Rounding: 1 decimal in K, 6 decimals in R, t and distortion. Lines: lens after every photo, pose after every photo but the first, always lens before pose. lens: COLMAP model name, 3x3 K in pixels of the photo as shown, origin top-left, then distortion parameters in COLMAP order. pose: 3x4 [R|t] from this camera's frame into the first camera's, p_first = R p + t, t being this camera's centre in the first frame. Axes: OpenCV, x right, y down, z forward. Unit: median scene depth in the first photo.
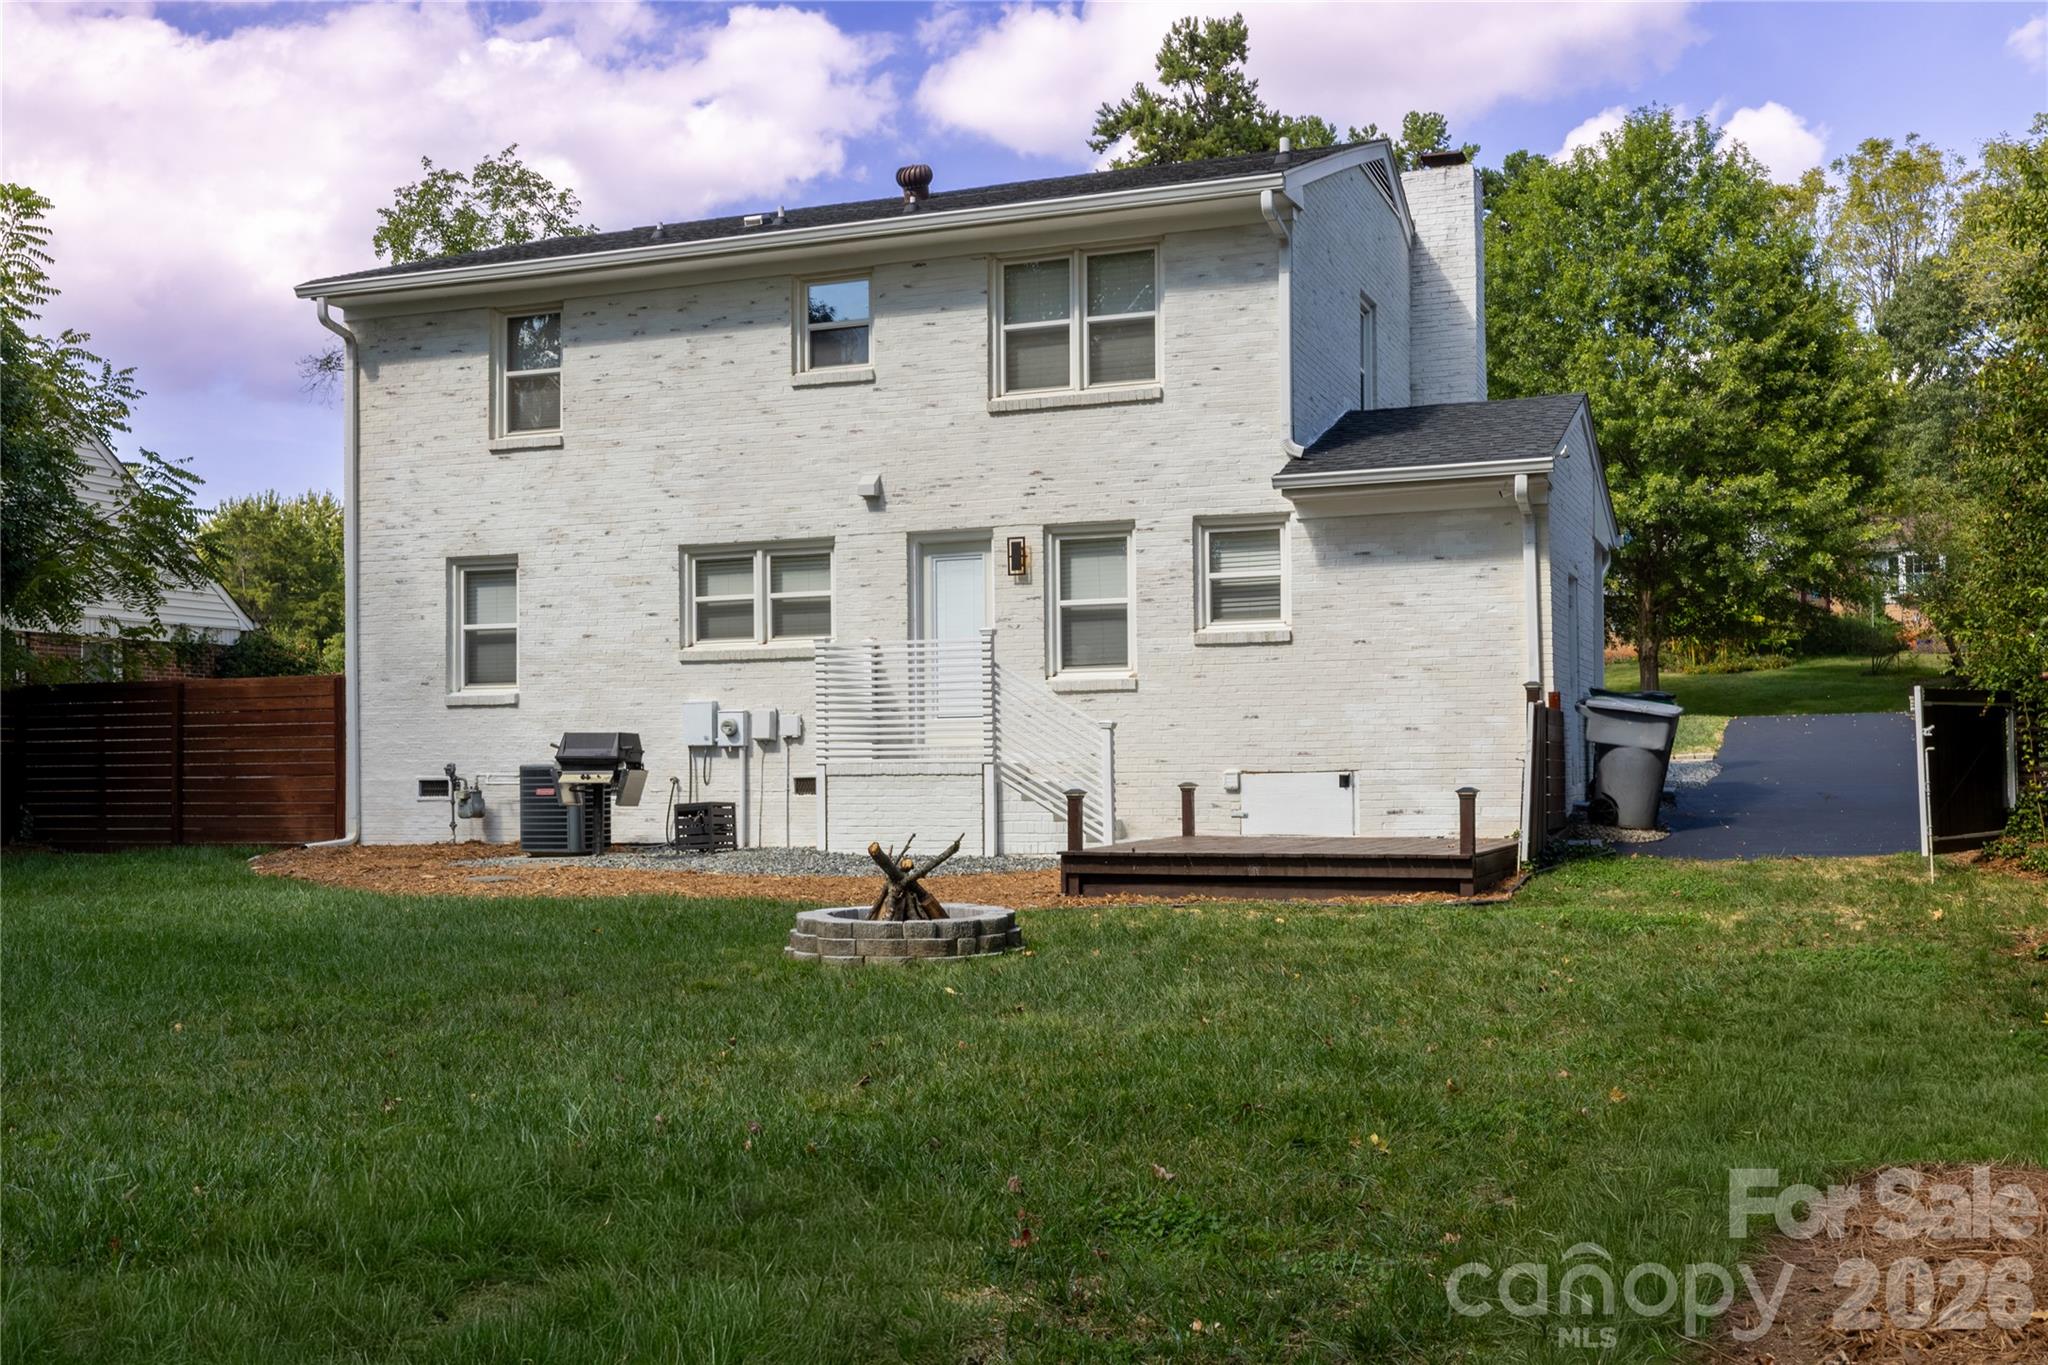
lens RADIAL K [[2159.7, 0, 1025.3], [0, 2159.7, 698.5], [0, 0, 1]] dist [0.000454, 0.000000]
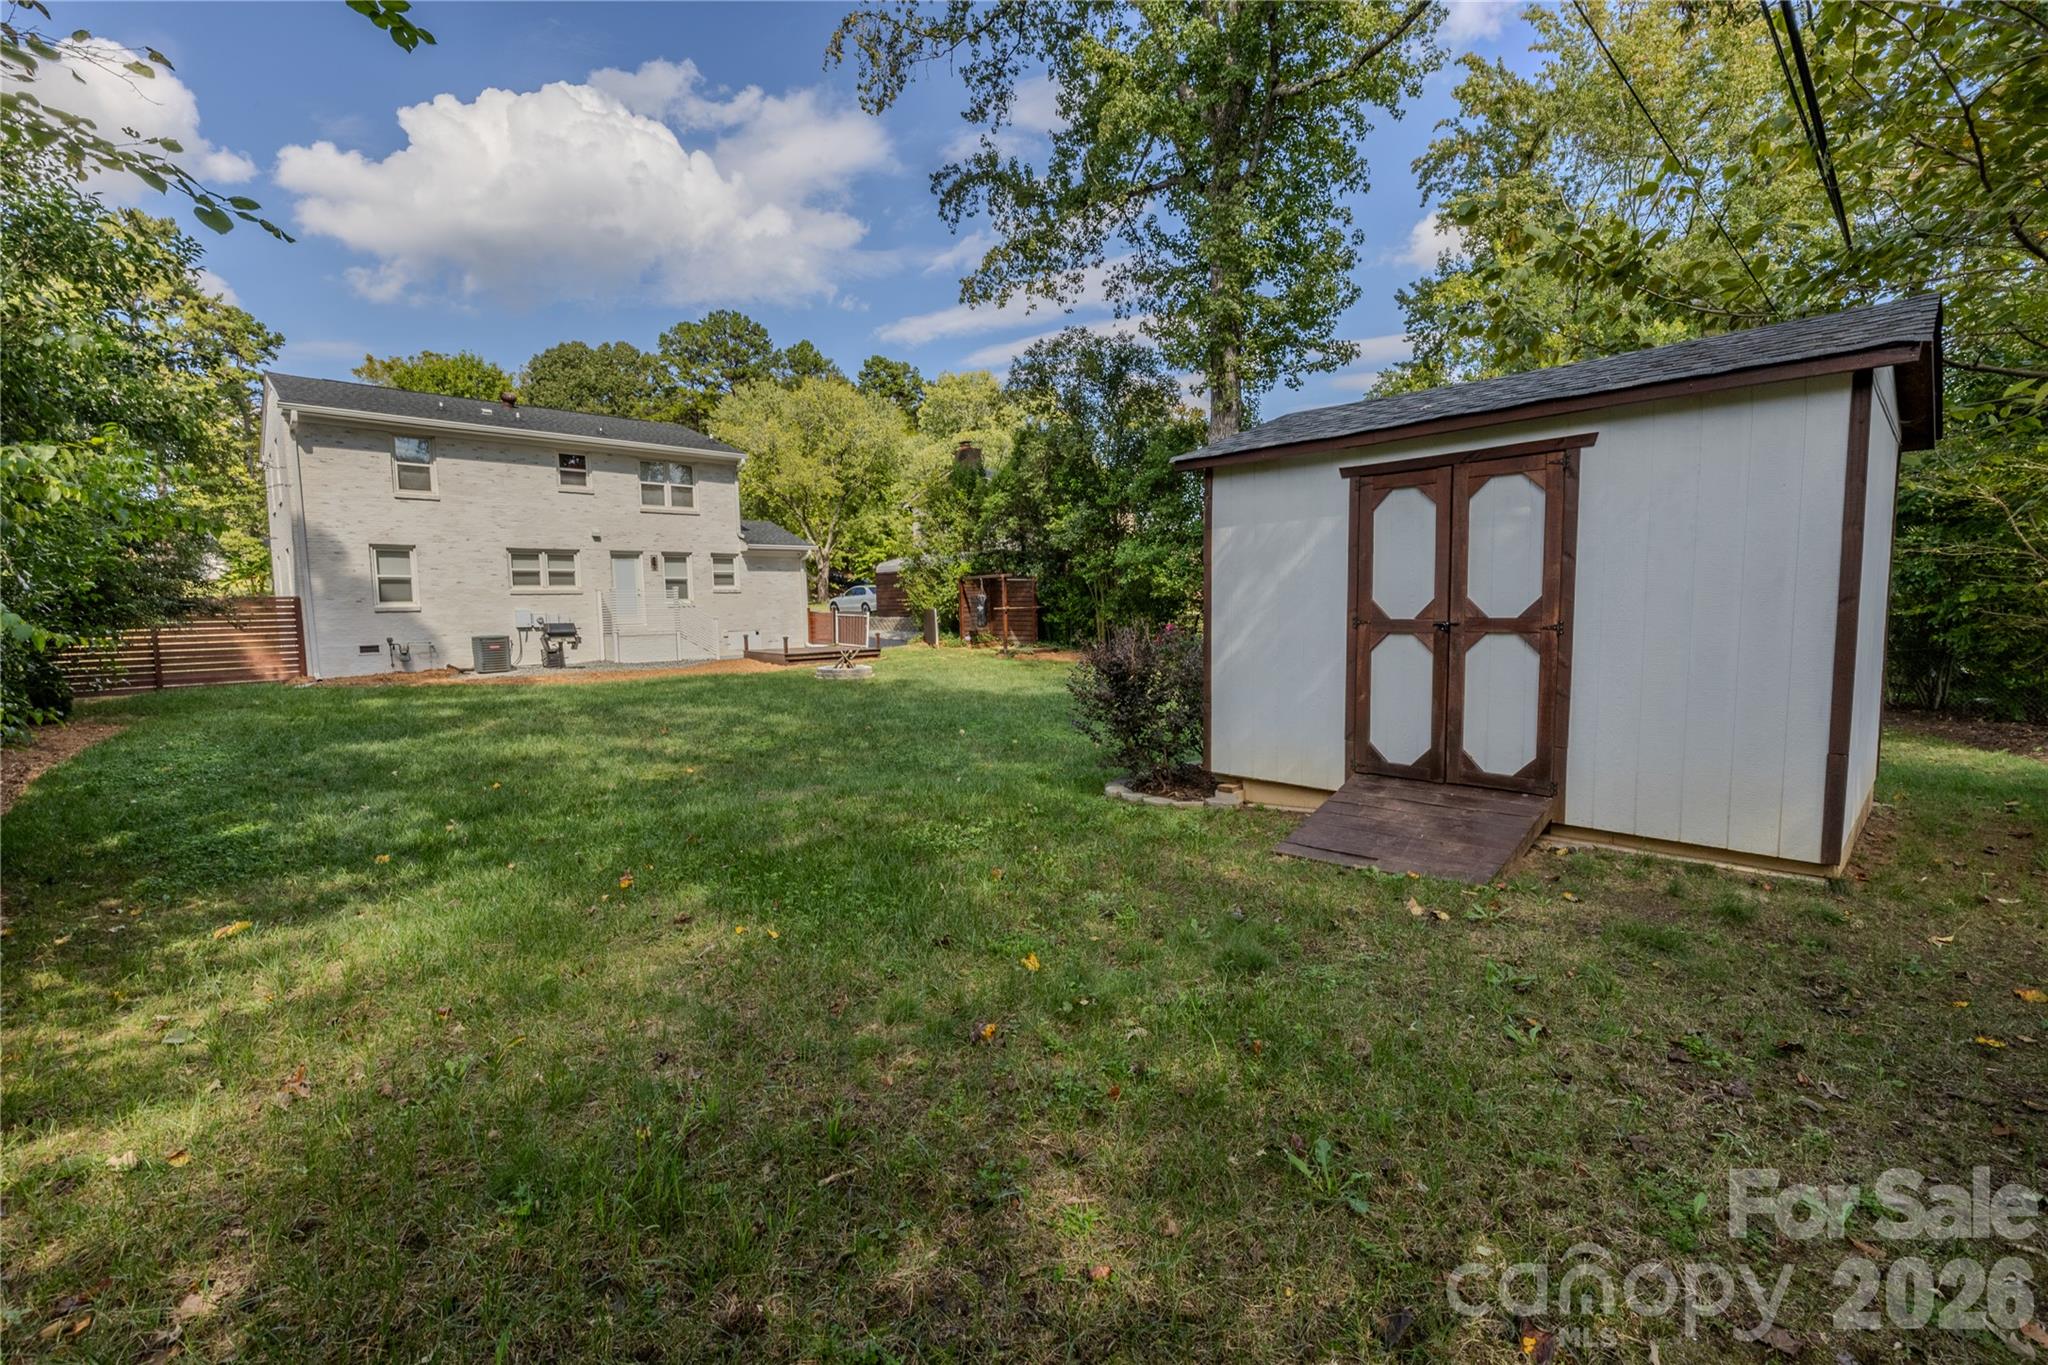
lens RADIAL K [[862.5, 0, 1028.5], [0, 862.5, 683.8], [0, 0, 1]] dist [0.002944, 0.000178]
pose [[0.419174, -0.081254, 0.904263, -0.823852], [-0.012446, 0.995379, 0.095211, -0.016269], [-0.907821, -0.051165, 0.416226, 0.022632]]
